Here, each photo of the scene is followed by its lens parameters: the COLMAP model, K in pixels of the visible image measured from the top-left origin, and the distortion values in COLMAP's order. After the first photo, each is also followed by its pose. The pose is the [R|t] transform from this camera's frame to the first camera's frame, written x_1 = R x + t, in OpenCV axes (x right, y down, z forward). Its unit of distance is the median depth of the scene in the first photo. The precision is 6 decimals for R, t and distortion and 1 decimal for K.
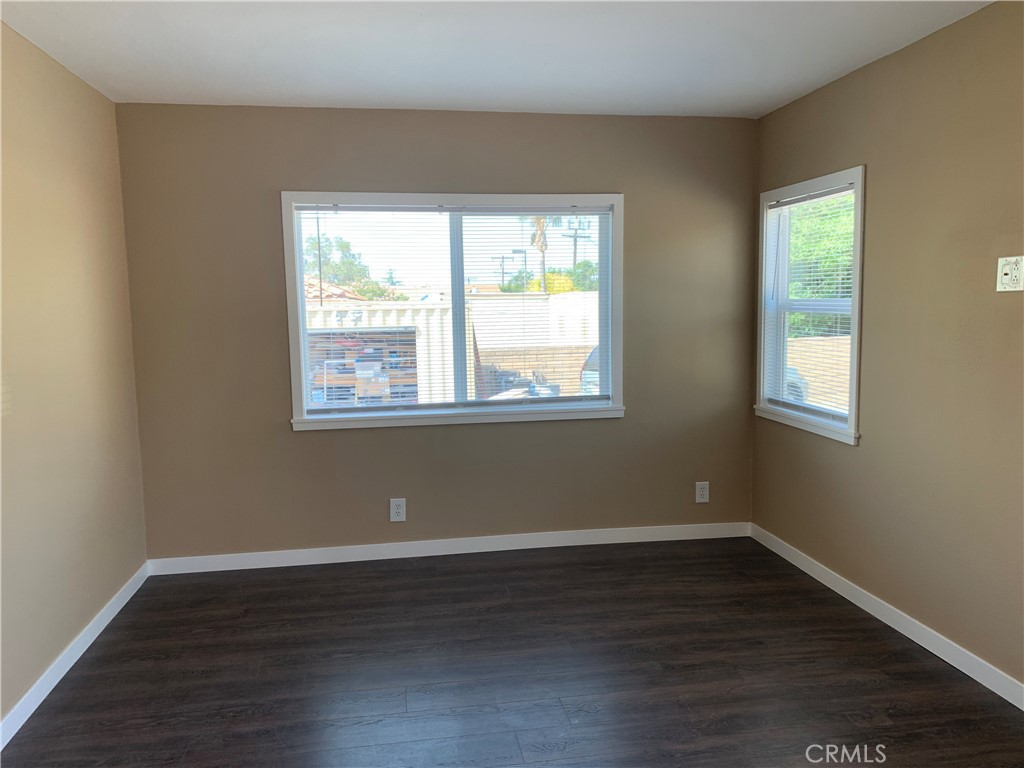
lens RADIAL K [[778.9, 0, 516.1], [0, 778.9, 385.6], [0, 0, 1]] dist [0.043836, -0.032794]
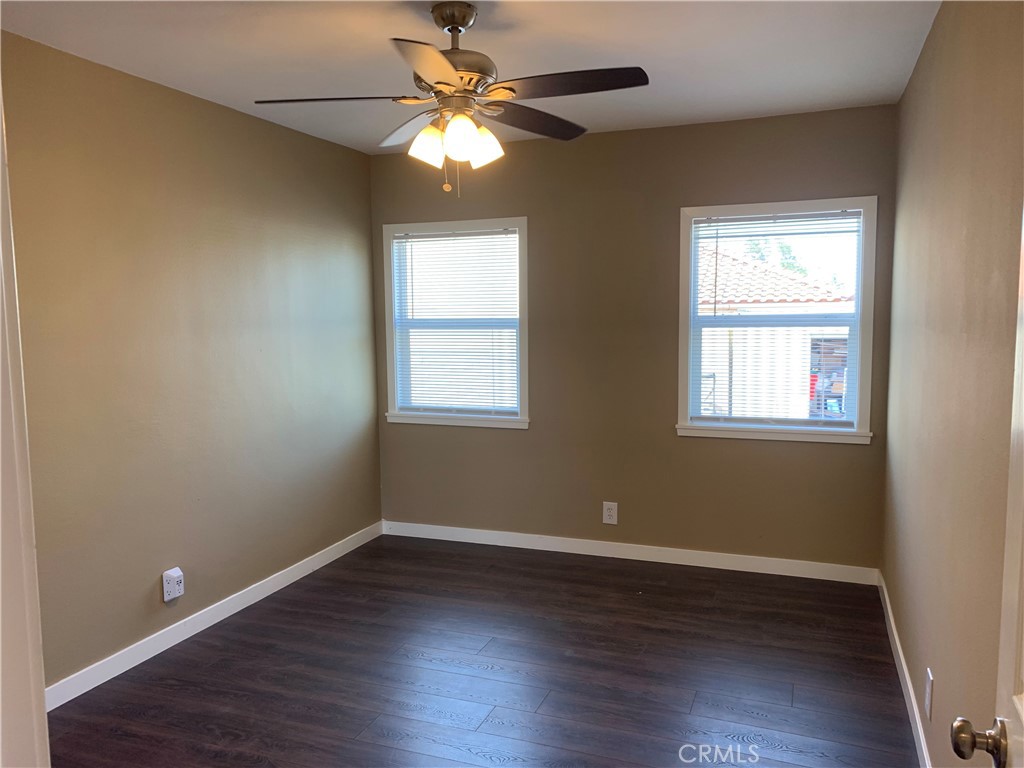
lens RADIAL K [[778.9, 0, 542.6], [0, 778.9, 379.8], [0, 0, 1]] dist [0.043836, -0.032794]
pose [[0.858338, 0.048147, -0.510820, 0.356319], [-0.057755, 0.998326, -0.002951, -0.012215], [0.509823, 0.032035, 0.859682, 0.059475]]
